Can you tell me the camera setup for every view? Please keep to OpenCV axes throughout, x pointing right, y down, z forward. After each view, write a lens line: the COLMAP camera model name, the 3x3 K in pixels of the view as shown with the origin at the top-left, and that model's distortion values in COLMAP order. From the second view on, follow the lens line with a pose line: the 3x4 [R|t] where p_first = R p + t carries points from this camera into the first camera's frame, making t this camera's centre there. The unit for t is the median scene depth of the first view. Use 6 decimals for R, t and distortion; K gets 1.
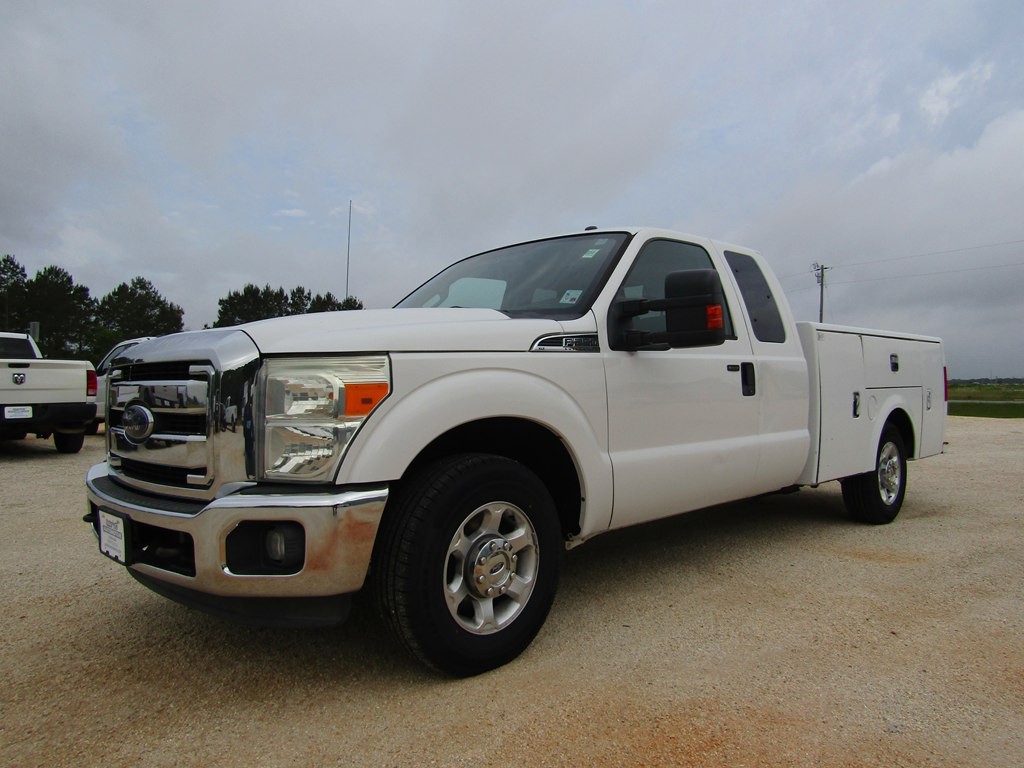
lens RADIAL K [[724.2, 0, 513.2], [0, 724.2, 387.1], [0, 0, 1]] dist [-0.014433, 0.003113]
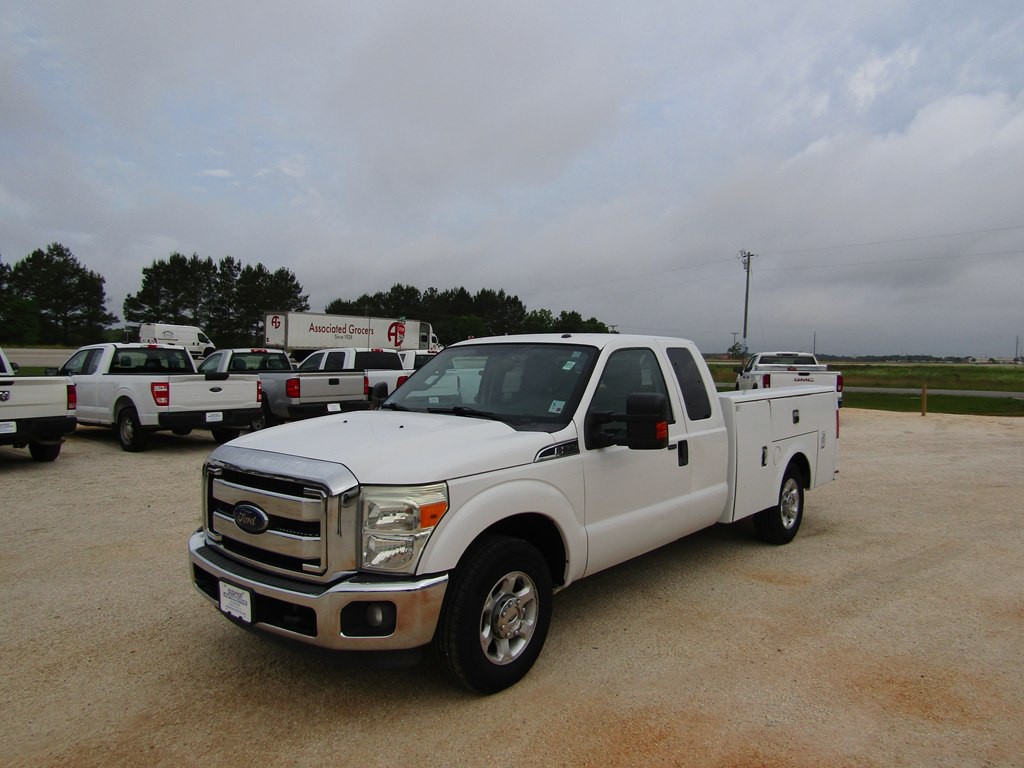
lens RADIAL K [[724.2, 0, 514.3], [0, 724.2, 387.8], [0, 0, 1]] dist [-0.014433, 0.003113]
pose [[0.995603, 0.006700, 0.093437, -0.106894], [-0.010471, 0.999148, 0.039925, -0.181229], [-0.093090, -0.040727, 0.994824, -0.282058]]
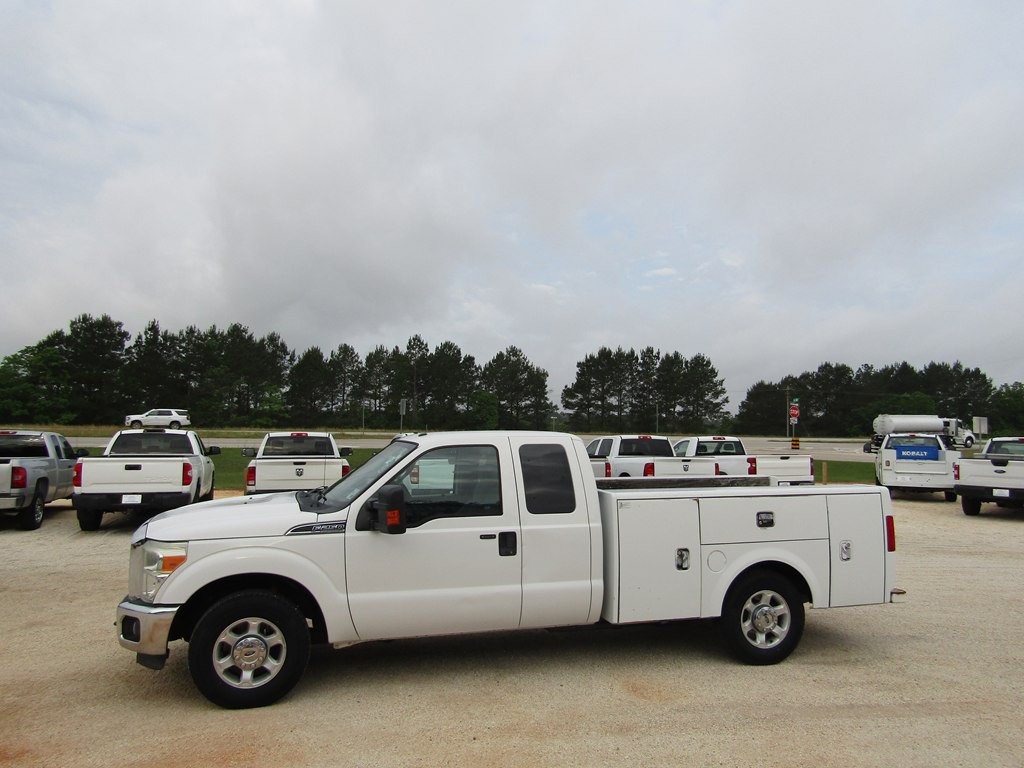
lens RADIAL K [[724.2, 0, 513.7], [0, 724.2, 384.4], [0, 0, 1]] dist [-0.014433, 0.003113]
pose [[0.878365, -0.024762, -0.477349, 1.025548], [-0.011213, 0.997315, -0.072368, -0.221009], [0.477859, 0.068918, 0.875729, -0.254744]]
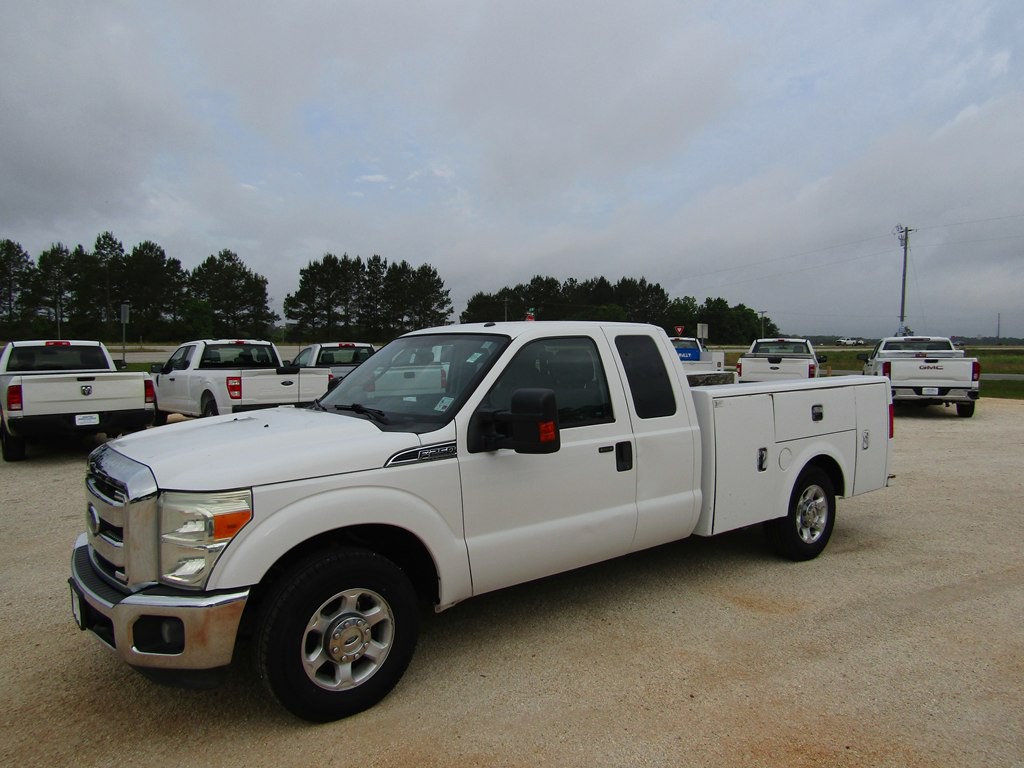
lens RADIAL K [[724.2, 0, 513.3], [0, 724.2, 387.1], [0, 0, 1]] dist [-0.014433, 0.003113]
pose [[0.994138, 0.000778, -0.108120, 0.276439], [0.004959, 0.998594, 0.052785, -0.184023], [0.108009, -0.053012, 0.992735, -0.156794]]
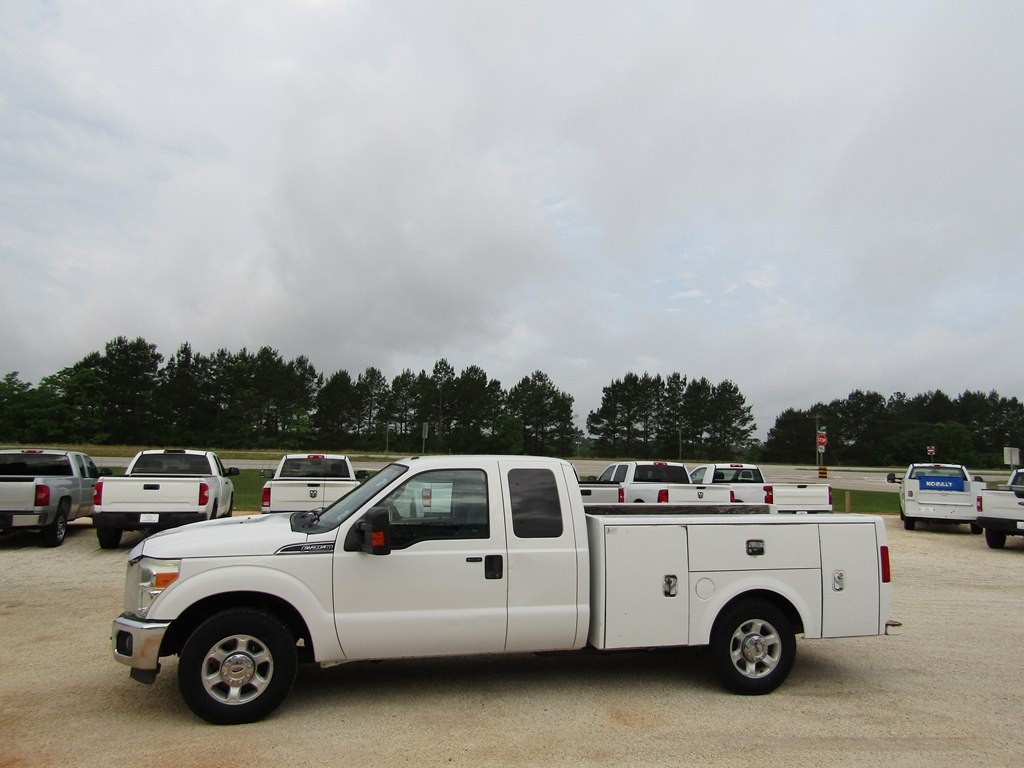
lens RADIAL K [[724.2, 0, 513.9], [0, 724.2, 384.2], [0, 0, 1]] dist [-0.014433, 0.003113]
pose [[0.860325, -0.033623, -0.508636, 1.108822], [-0.023790, 0.994086, -0.105953, -0.222199], [0.509190, 0.103255, 0.854438, -0.242503]]
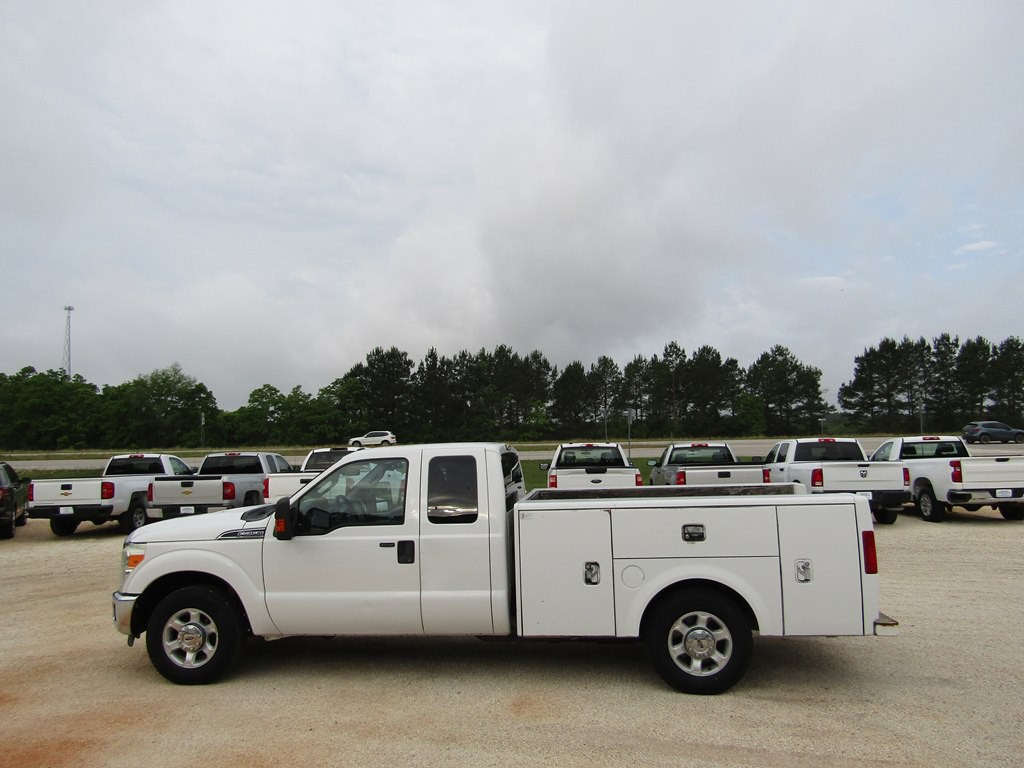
lens RADIAL K [[724.2, 0, 514.5], [0, 724.2, 384.7], [0, 0, 1]] dist [-0.014433, 0.003113]
pose [[0.638377, -0.077920, -0.765770, 1.641954], [0.018600, 0.996134, -0.085855, -0.223120], [0.769499, 0.040565, 0.637358, 0.214579]]
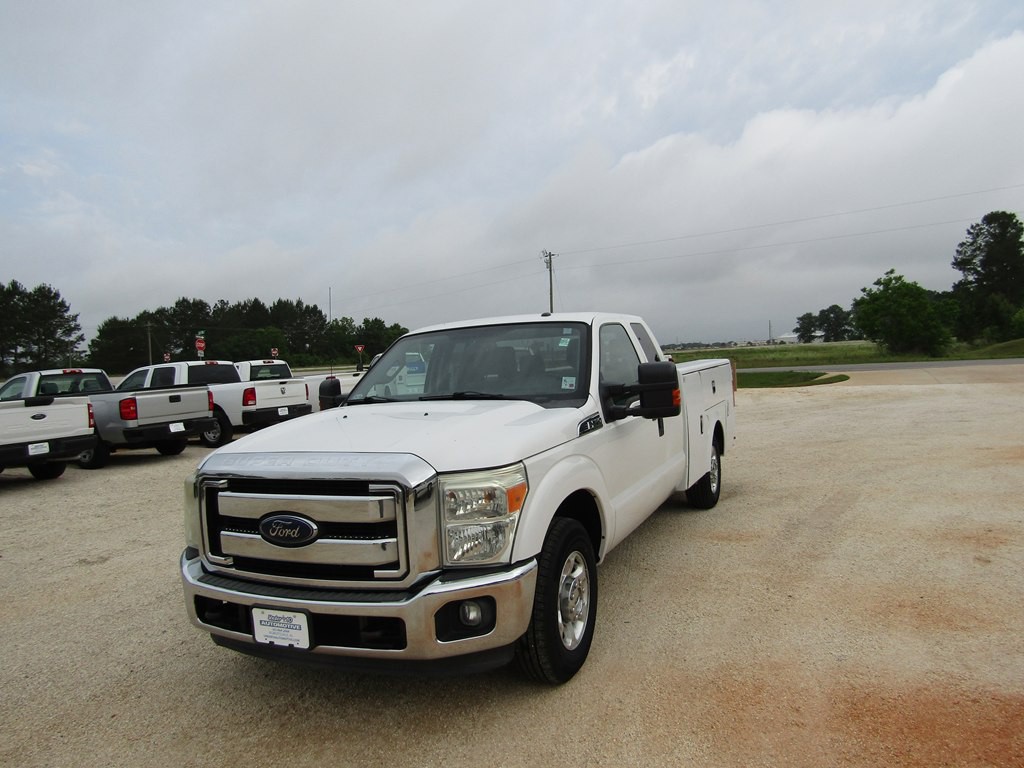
lens RADIAL K [[724.2, 0, 515.3], [0, 724.2, 387.2], [0, 0, 1]] dist [-0.014433, 0.003113]
pose [[0.932735, -0.064854, 0.354681, -0.406715], [0.054988, 0.997770, 0.037837, -0.146333], [-0.356344, -0.015789, 0.934222, -0.166060]]
